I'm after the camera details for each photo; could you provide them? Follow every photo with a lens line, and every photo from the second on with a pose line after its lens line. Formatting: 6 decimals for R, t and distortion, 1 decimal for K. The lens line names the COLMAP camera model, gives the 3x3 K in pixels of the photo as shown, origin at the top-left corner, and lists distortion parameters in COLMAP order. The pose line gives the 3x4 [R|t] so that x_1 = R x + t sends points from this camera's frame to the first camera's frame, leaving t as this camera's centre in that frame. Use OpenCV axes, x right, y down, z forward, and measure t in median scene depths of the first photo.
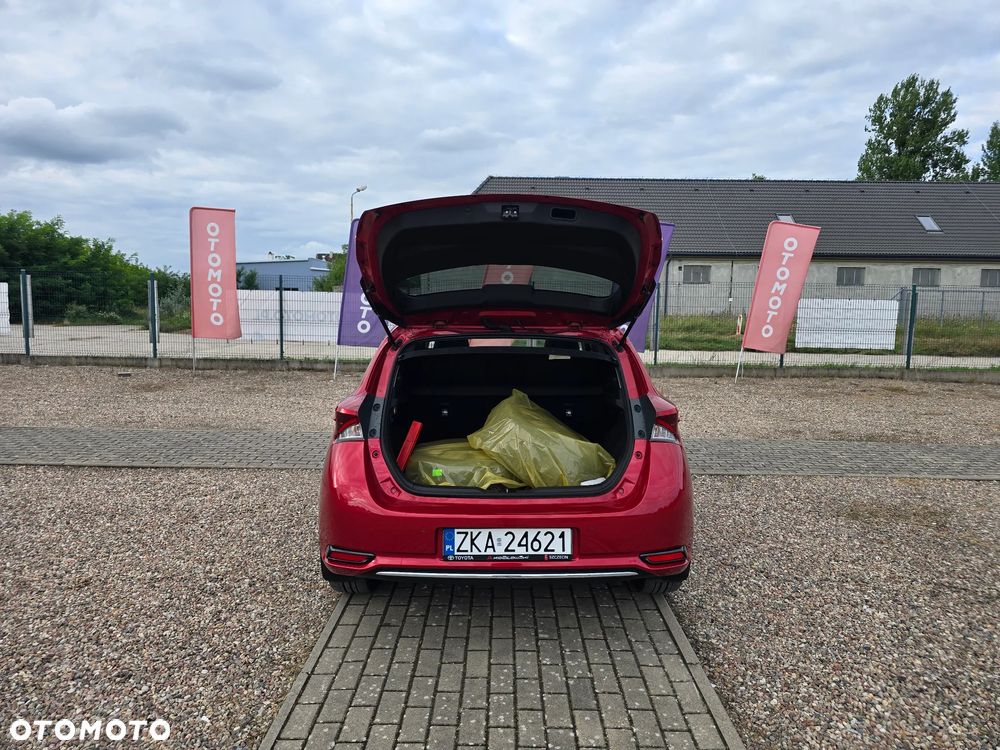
lens RADIAL K [[667.4, 0, 508.7], [0, 667.4, 376.2], [0, 0, 1]] dist [0.047239, -0.037805]
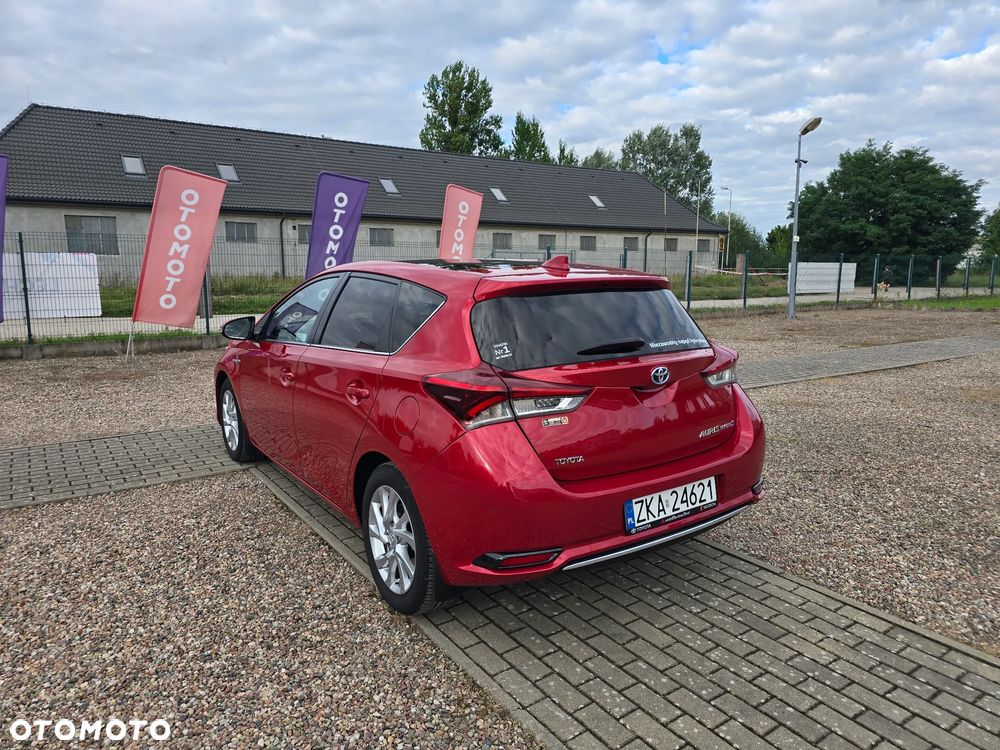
lens RADIAL K [[667.4, 0, 509.2], [0, 667.4, 371.9], [0, 0, 1]] dist [0.047239, -0.037805]
pose [[0.821750, -0.101971, 0.560651, -0.615617], [0.073797, 0.994617, 0.072737, -0.023060], [-0.565050, -0.018397, 0.824852, 0.287671]]
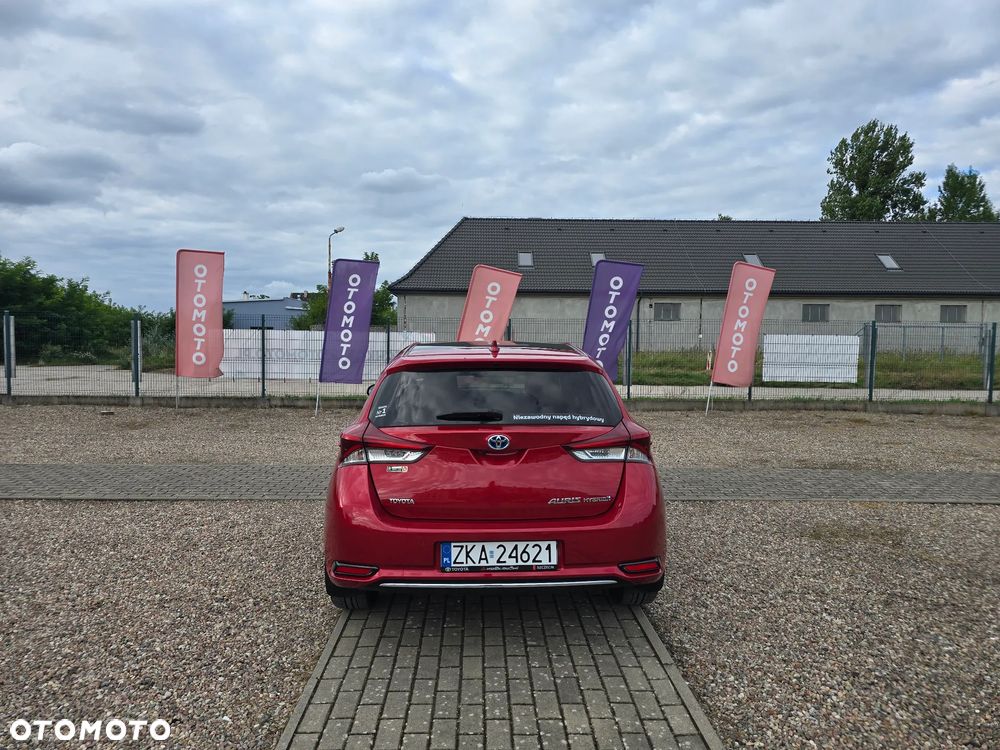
lens RADIAL K [[667.4, 0, 498.7], [0, 667.4, 380.9], [0, 0, 1]] dist [0.047239, -0.037805]
pose [[0.999684, -0.007501, 0.023983, -0.023138], [0.008664, 0.998773, -0.048754, 0.013518], [-0.023588, 0.048946, 0.998523, -0.100671]]
